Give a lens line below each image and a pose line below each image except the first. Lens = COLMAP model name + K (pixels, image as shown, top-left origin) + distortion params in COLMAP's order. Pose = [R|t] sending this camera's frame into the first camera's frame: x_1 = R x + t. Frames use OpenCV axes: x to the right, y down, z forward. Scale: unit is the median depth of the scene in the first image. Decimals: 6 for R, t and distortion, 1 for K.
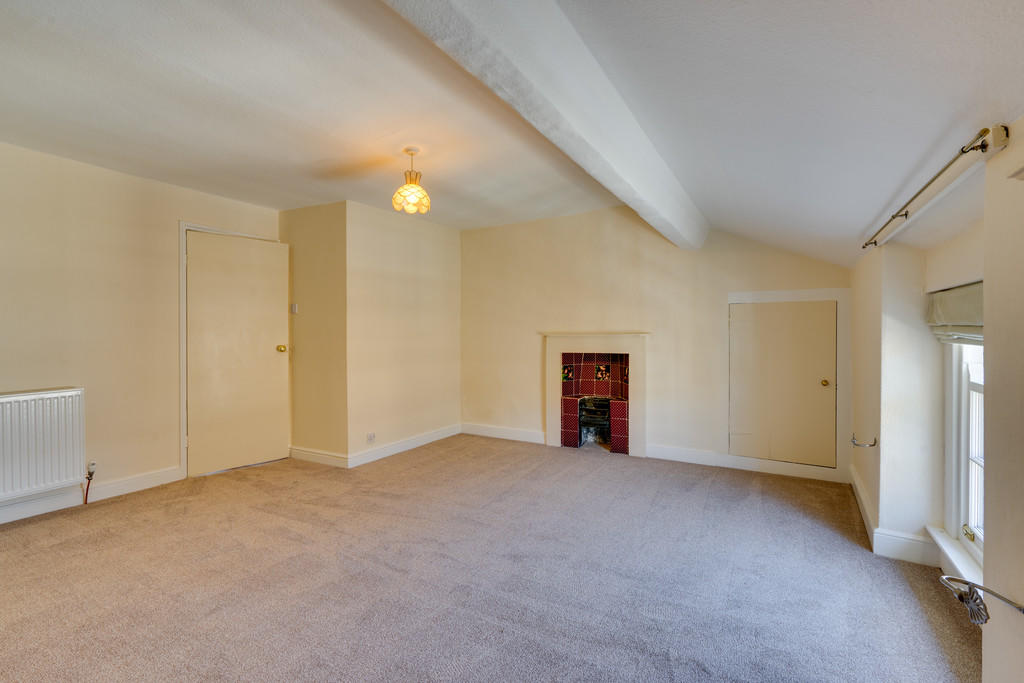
lens RADIAL K [[468.8, 0, 512.0], [0, 468.8, 341.5], [0, 0, 1]] dist [-0.002893, -0.000095]
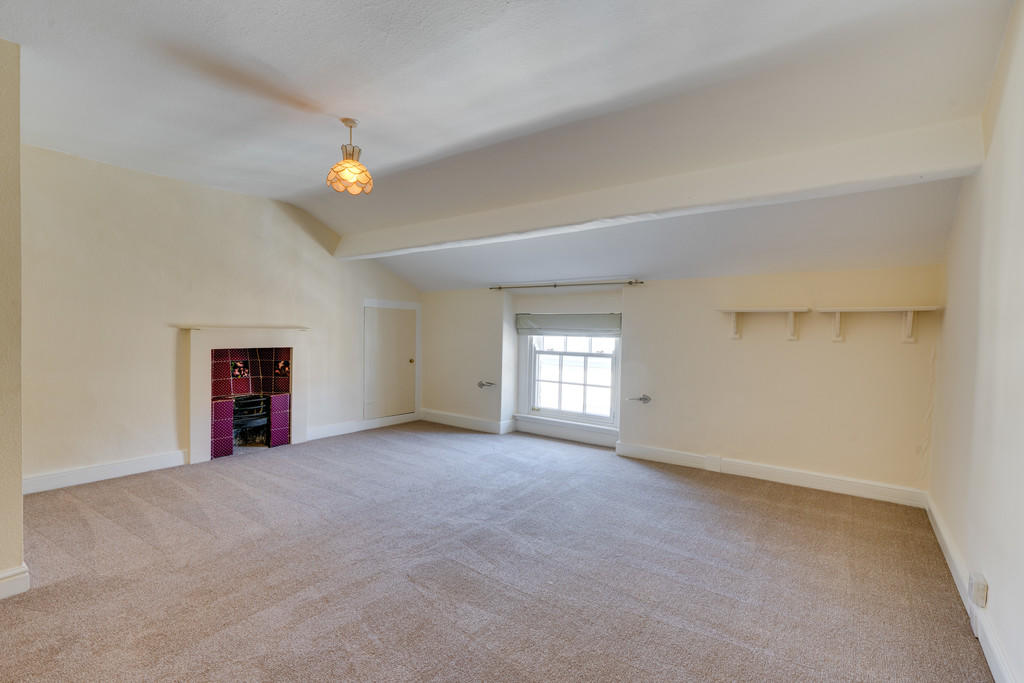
lens RADIAL K [[468.8, 0, 512.0], [0, 468.8, 341.5], [0, 0, 1]] dist [-0.002893, -0.000095]
pose [[0.093502, -0.012406, 0.995542, -0.731521], [0.005169, 0.999915, 0.011975, 0.003015], [-0.995606, 0.004026, 0.093558, 0.405366]]
